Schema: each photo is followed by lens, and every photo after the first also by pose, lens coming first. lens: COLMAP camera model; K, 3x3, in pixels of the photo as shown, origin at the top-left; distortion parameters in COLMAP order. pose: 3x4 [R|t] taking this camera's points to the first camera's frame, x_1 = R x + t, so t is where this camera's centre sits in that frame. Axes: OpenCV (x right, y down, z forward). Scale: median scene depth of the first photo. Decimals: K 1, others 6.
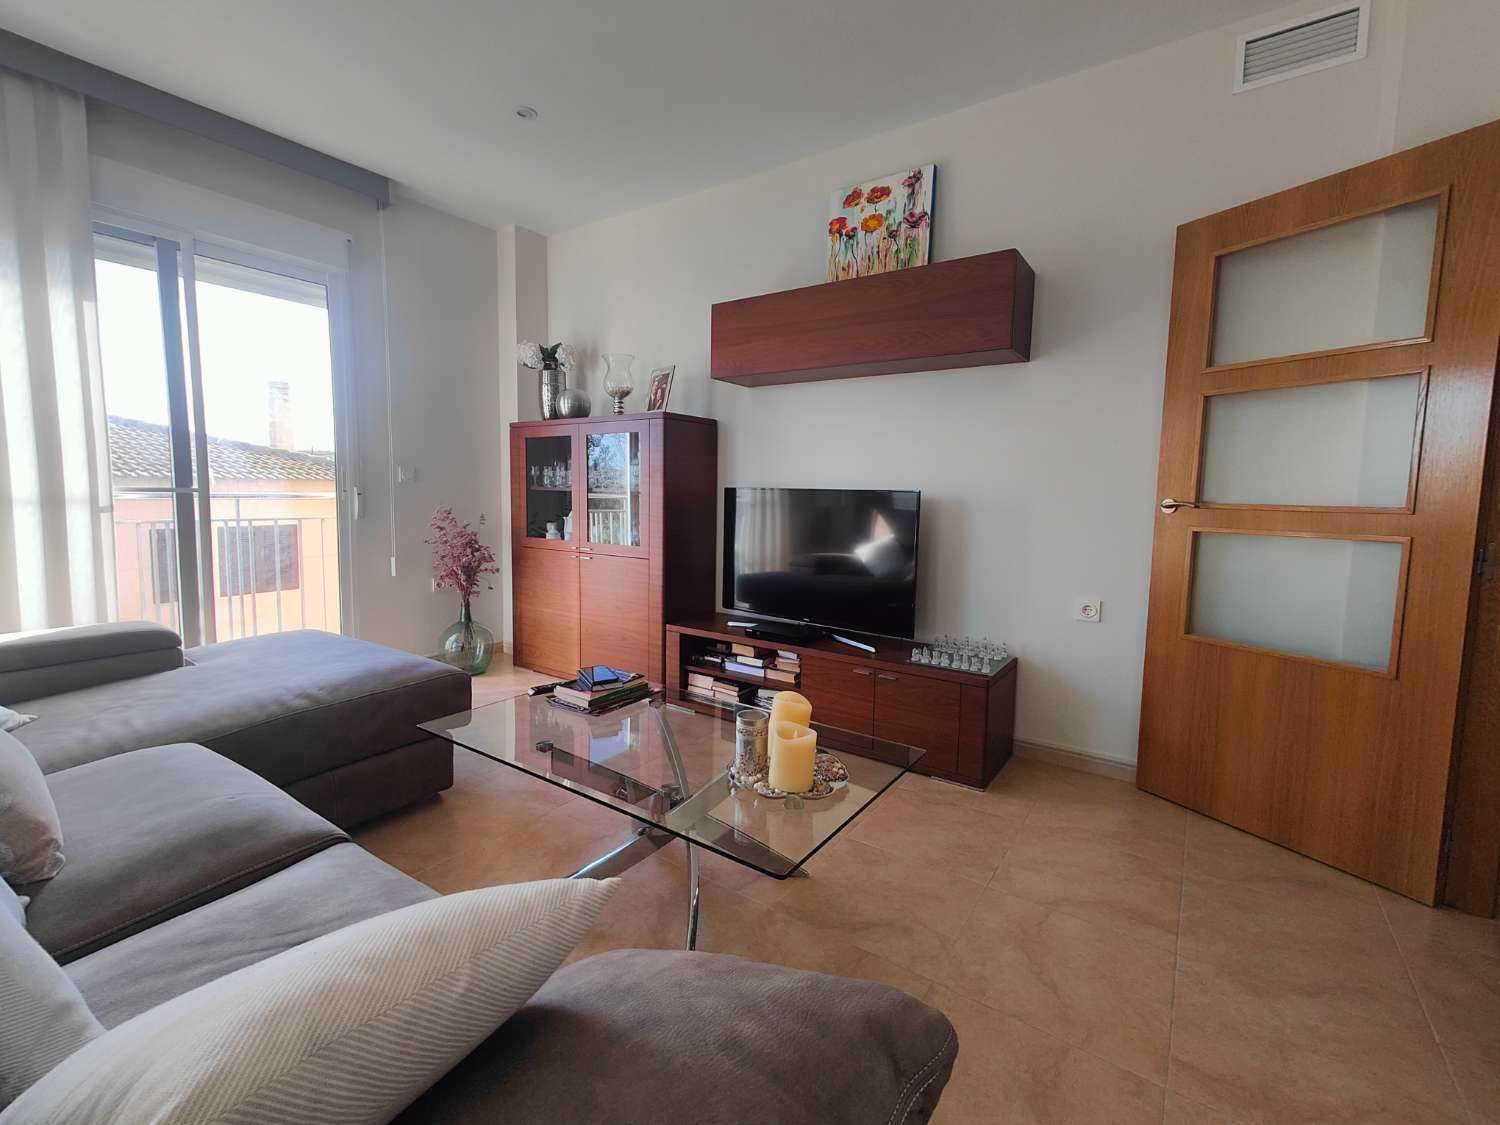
lens RADIAL K [[656.1, 0, 748.3], [0, 656.1, 560.0], [0, 0, 1]] dist [0.002487, 0.000459]
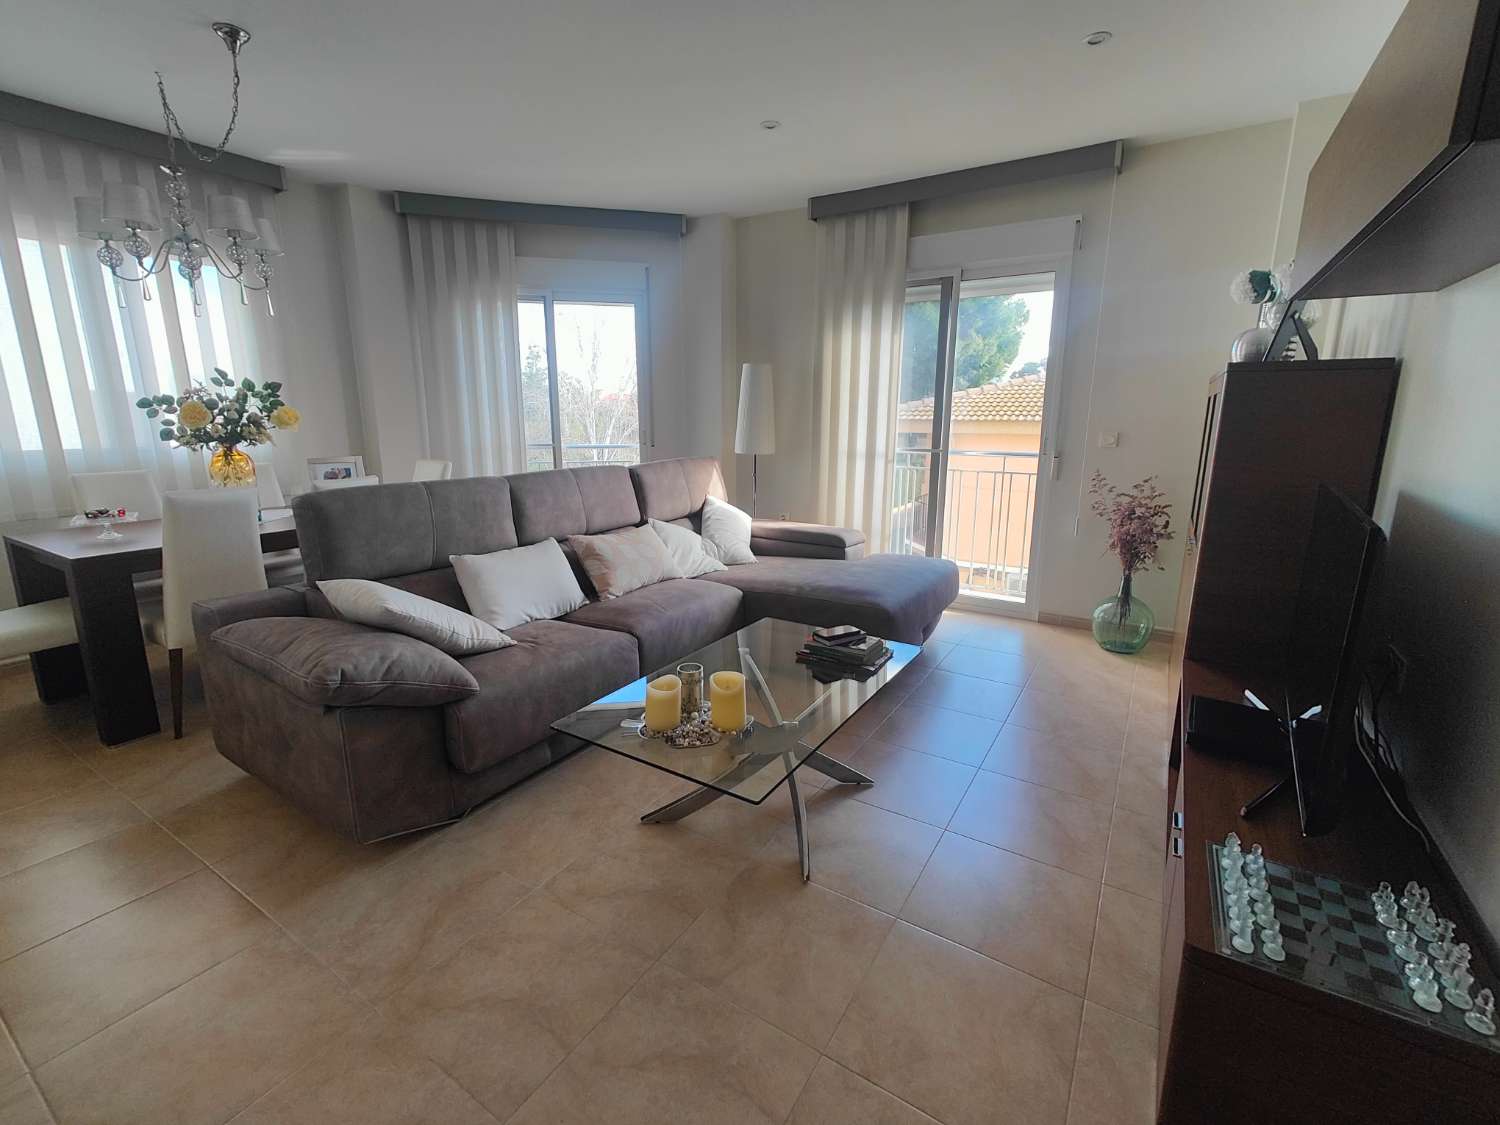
lens RADIAL K [[656.1, 0, 749.3], [0, 656.1, 553.6], [0, 0, 1]] dist [0.002487, 0.000459]
pose [[0.043750, 0.197650, -0.979296, 0.694736], [-0.105968, 0.975623, 0.192175, -0.135308], [0.993407, 0.095367, 0.063628, 0.580882]]
